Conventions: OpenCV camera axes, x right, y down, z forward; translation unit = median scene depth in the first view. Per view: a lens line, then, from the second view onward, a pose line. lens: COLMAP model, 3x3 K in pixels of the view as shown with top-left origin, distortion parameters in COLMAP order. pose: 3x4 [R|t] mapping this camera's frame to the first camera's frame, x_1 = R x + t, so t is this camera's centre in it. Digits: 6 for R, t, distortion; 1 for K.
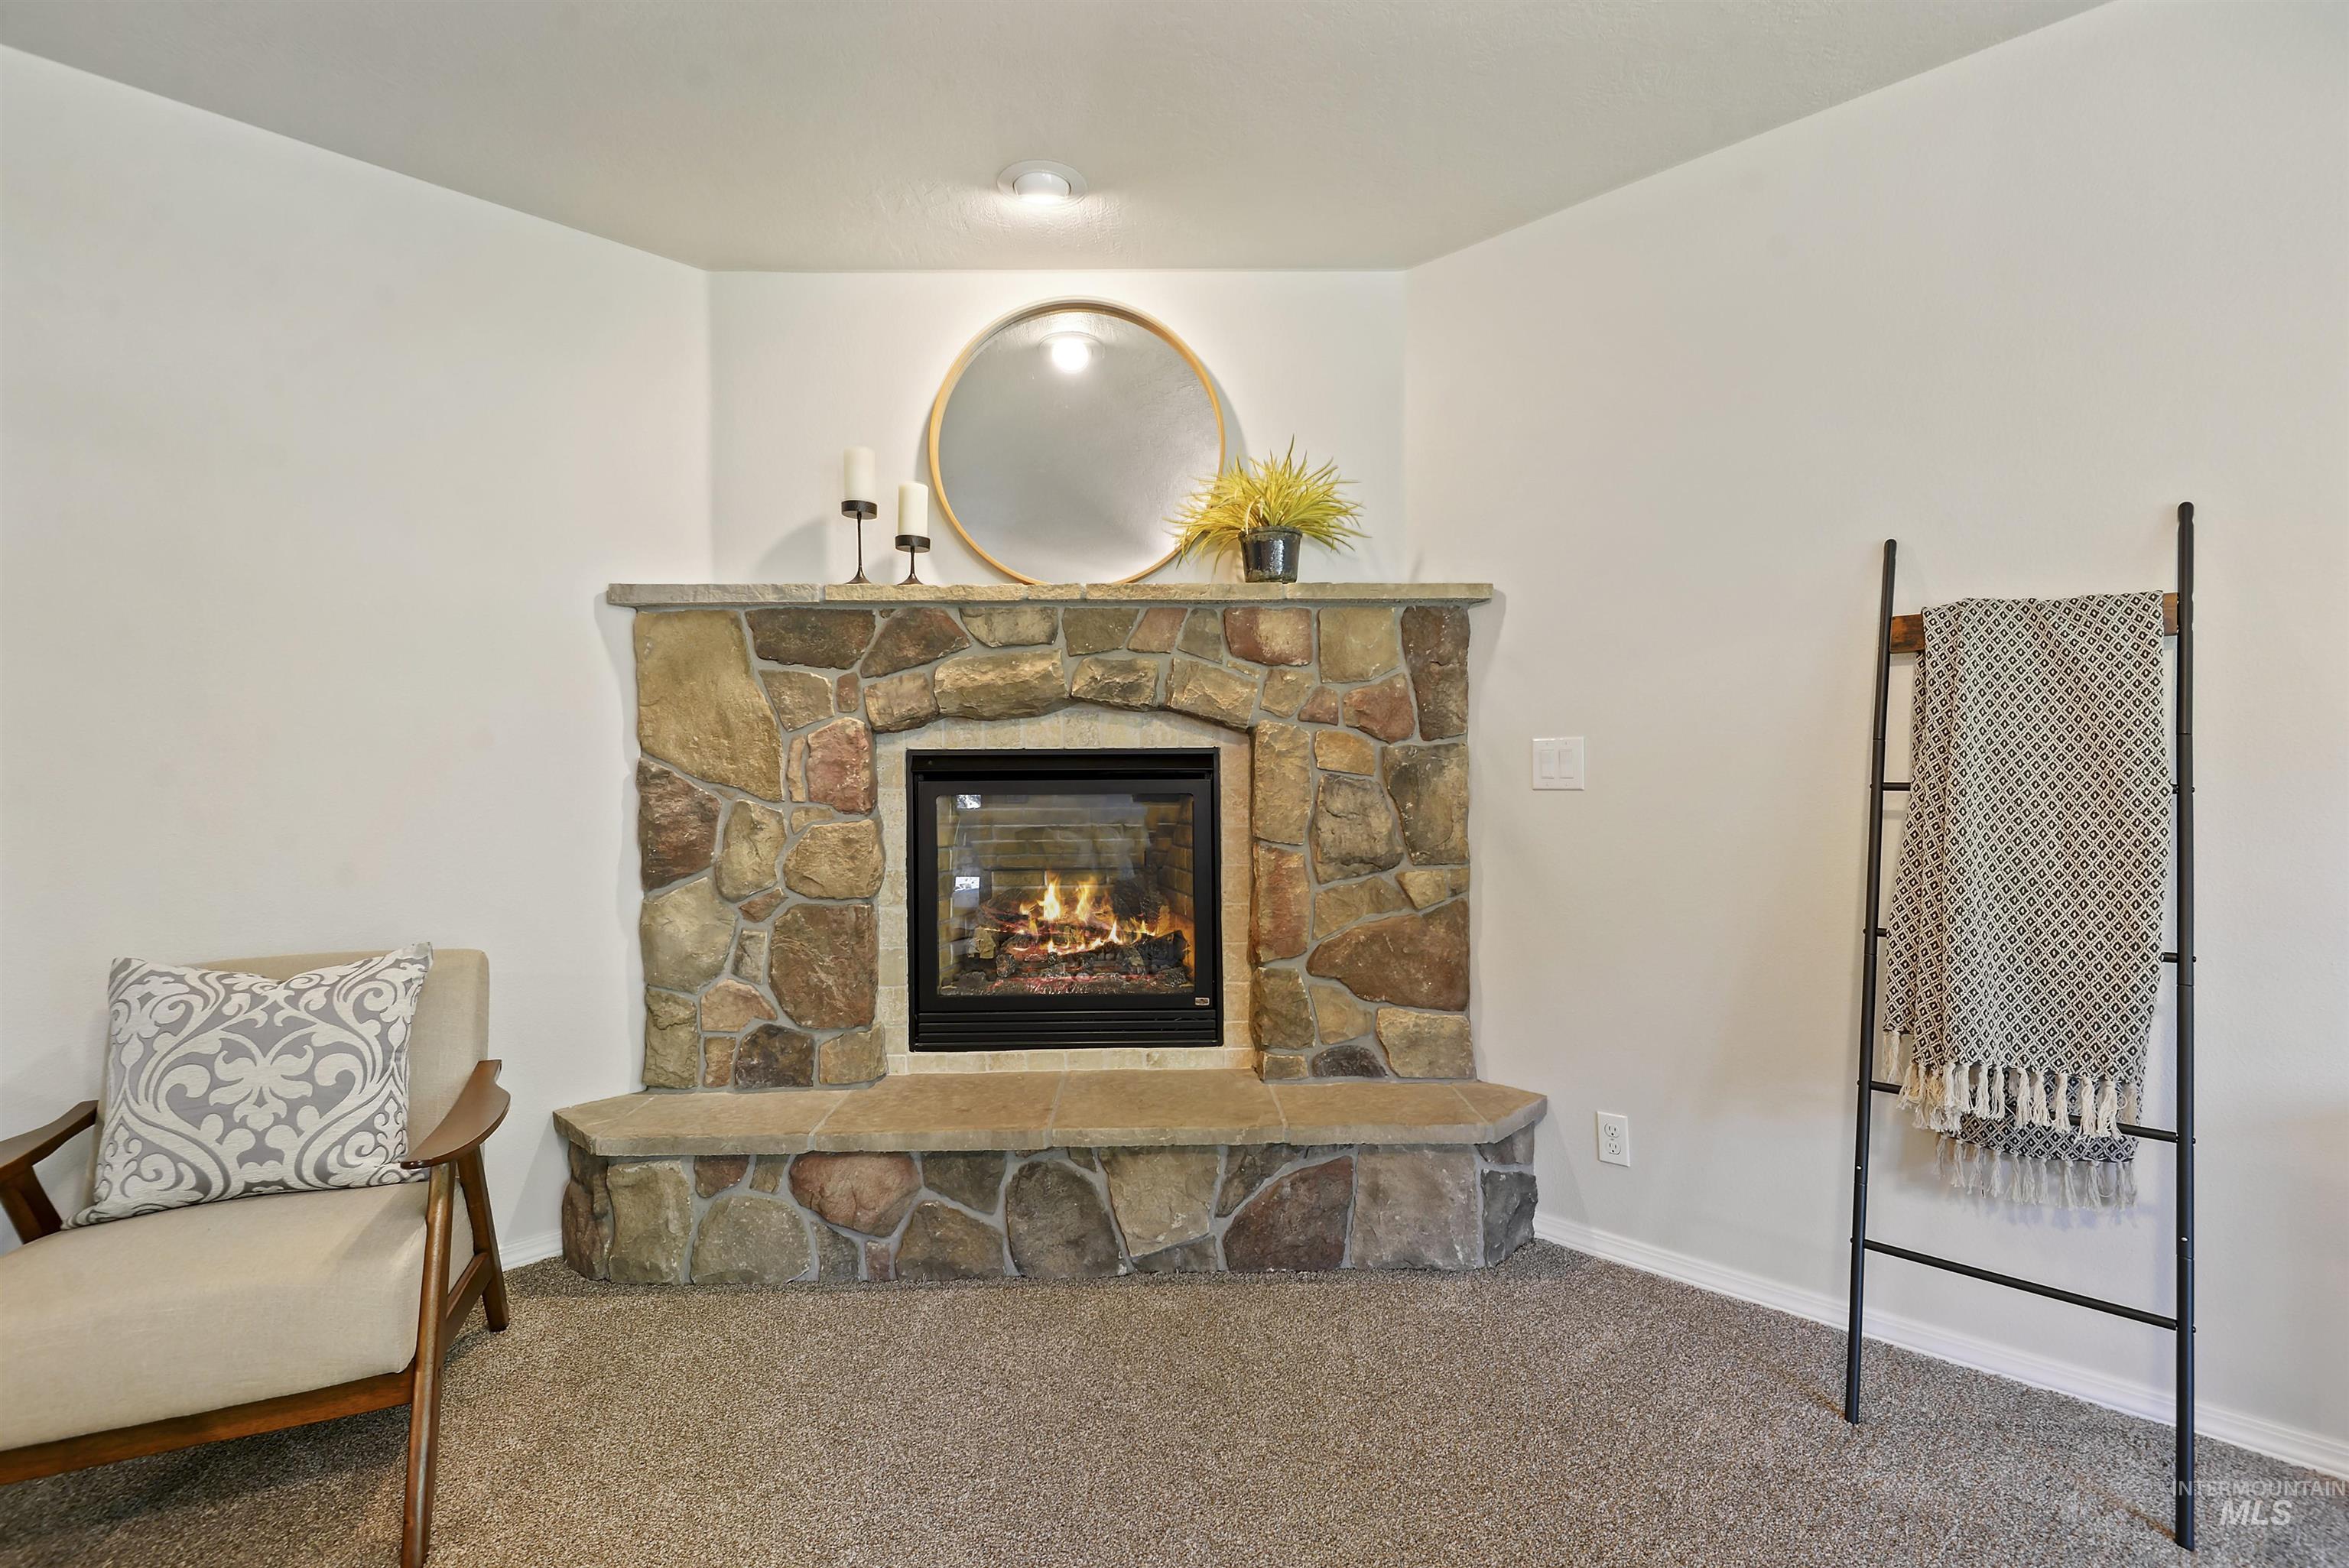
lens RADIAL K [[1072.4, 0, 1177.6], [0, 1072.4, 783.8], [0, 0, 1]] dist [0.009274, -0.009181]
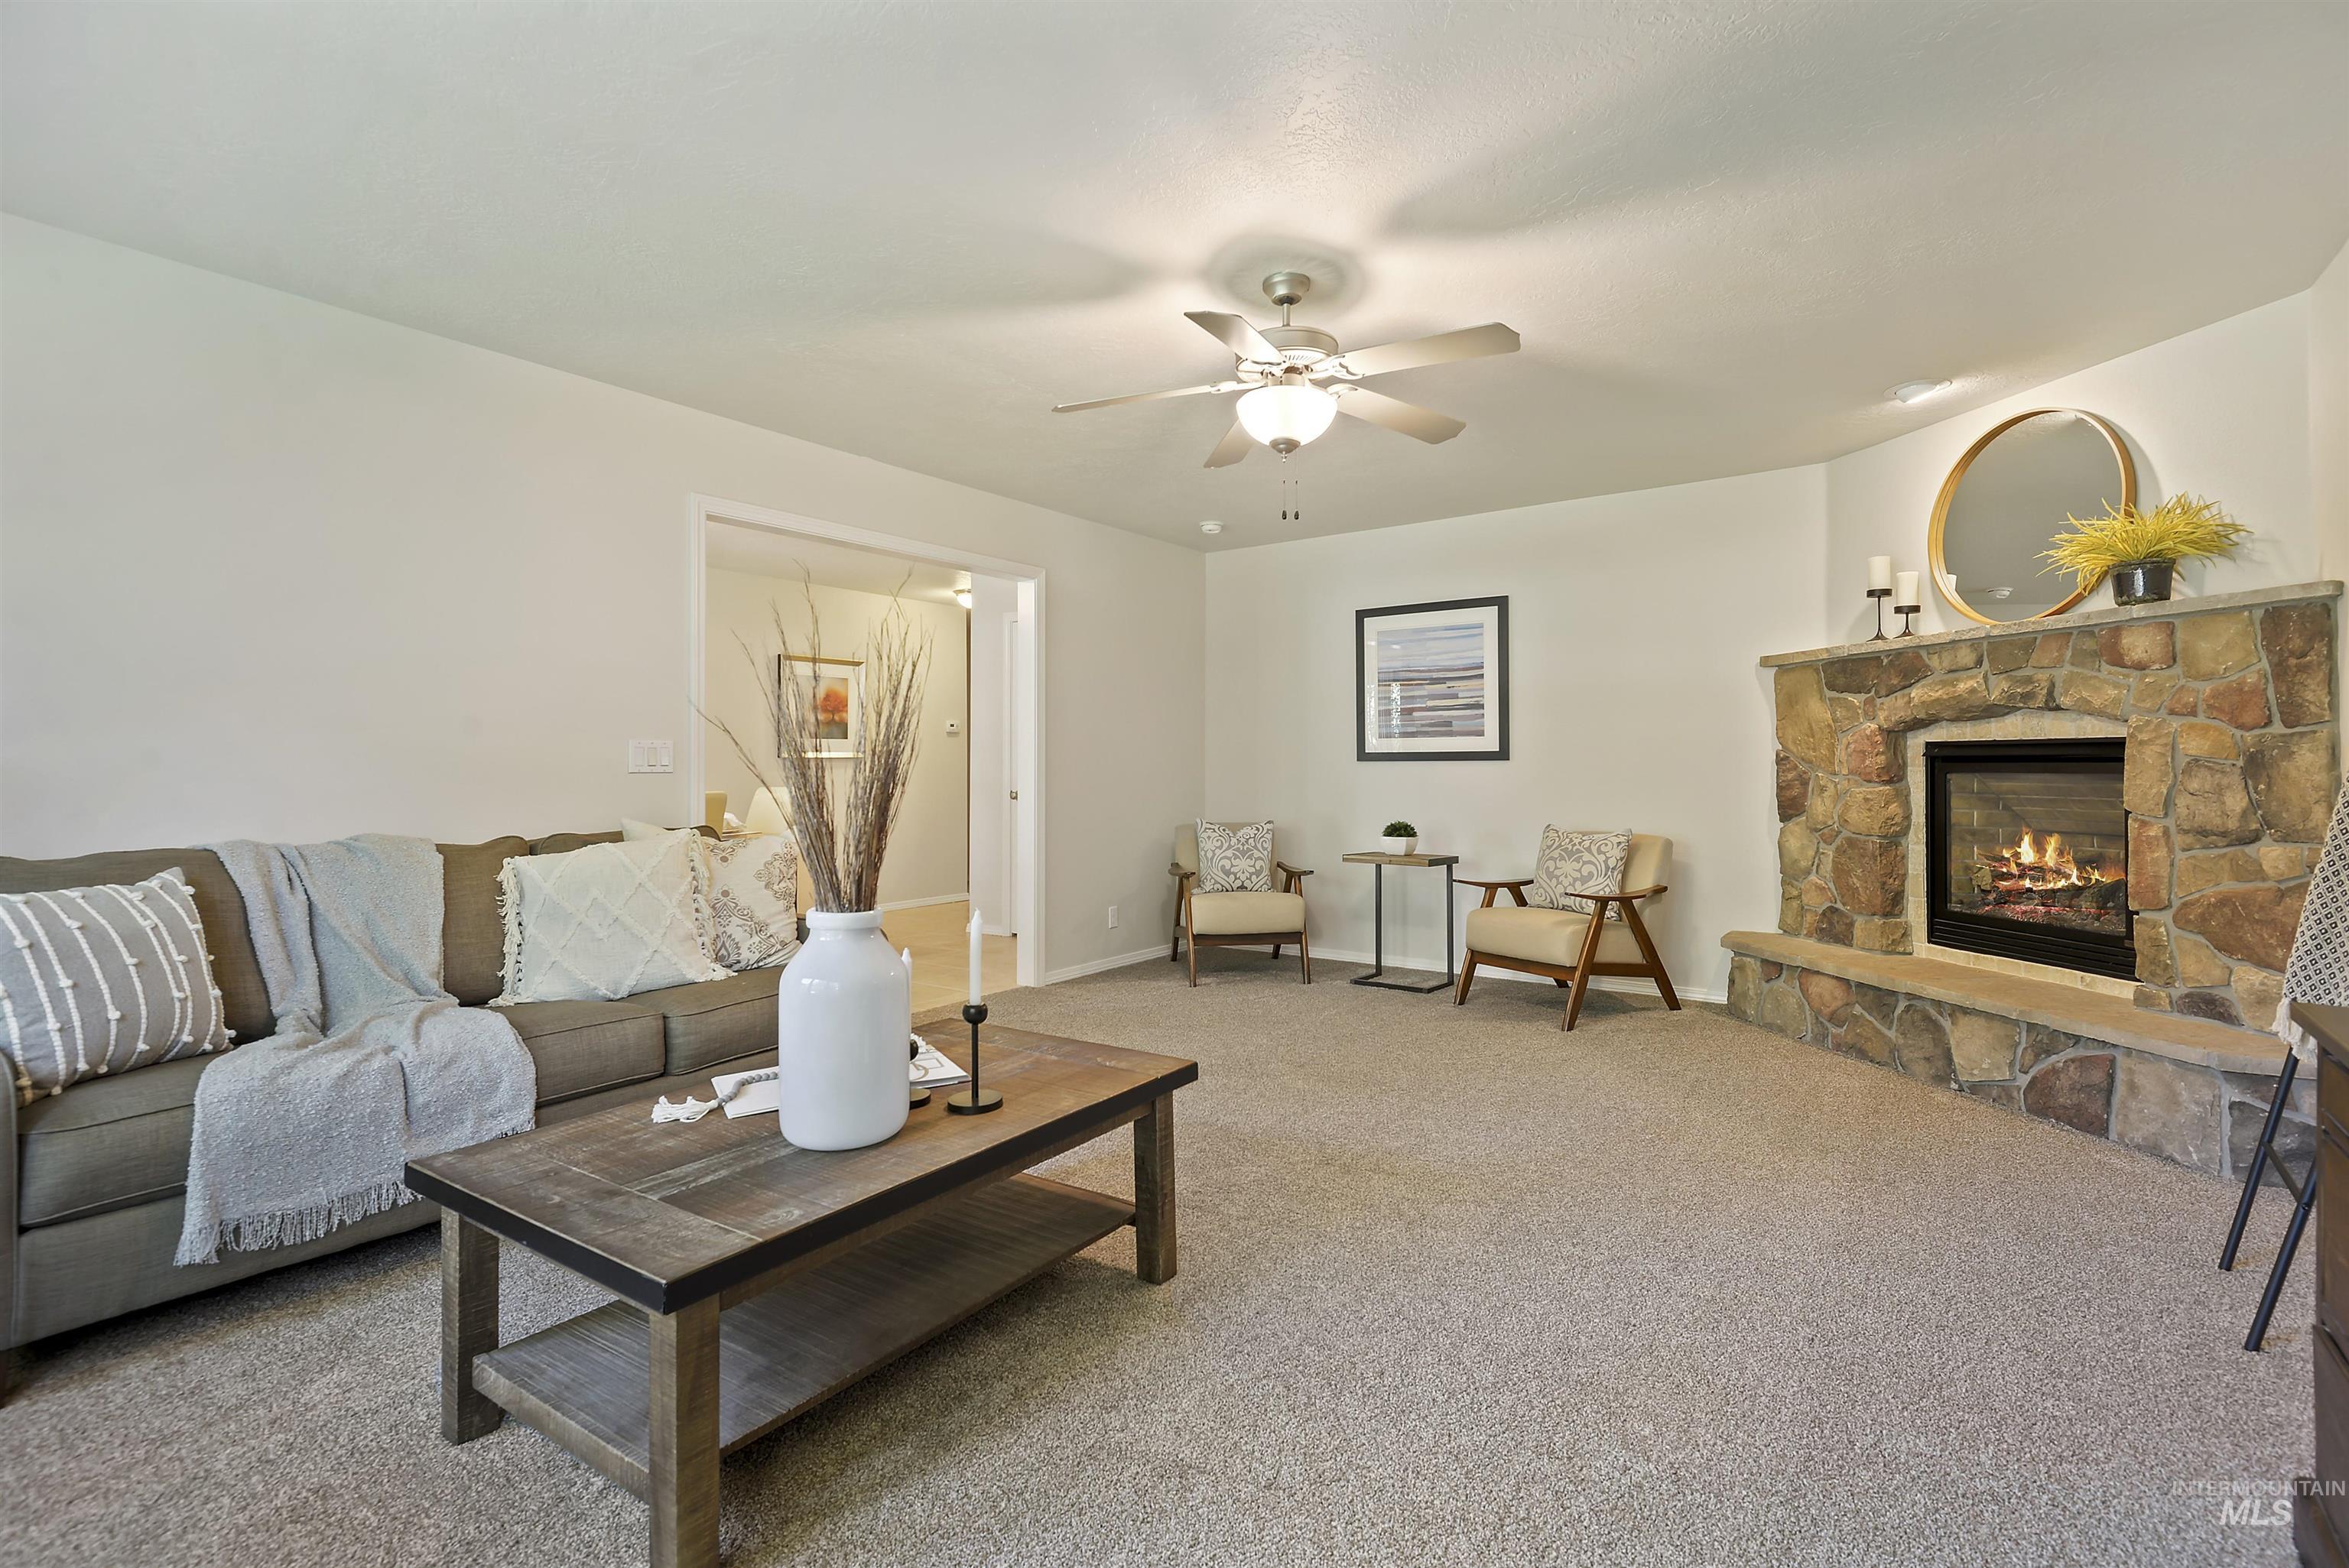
lens RADIAL K [[1072.4, 0, 1176.6], [0, 1072.4, 775.7], [0, 0, 1]] dist [0.009274, -0.009181]
pose [[0.153279, 0.017144, -0.988034, 1.144386], [-0.003014, 0.999853, 0.016882, -0.006915], [0.988178, 0.000390, 0.153308, -0.286879]]
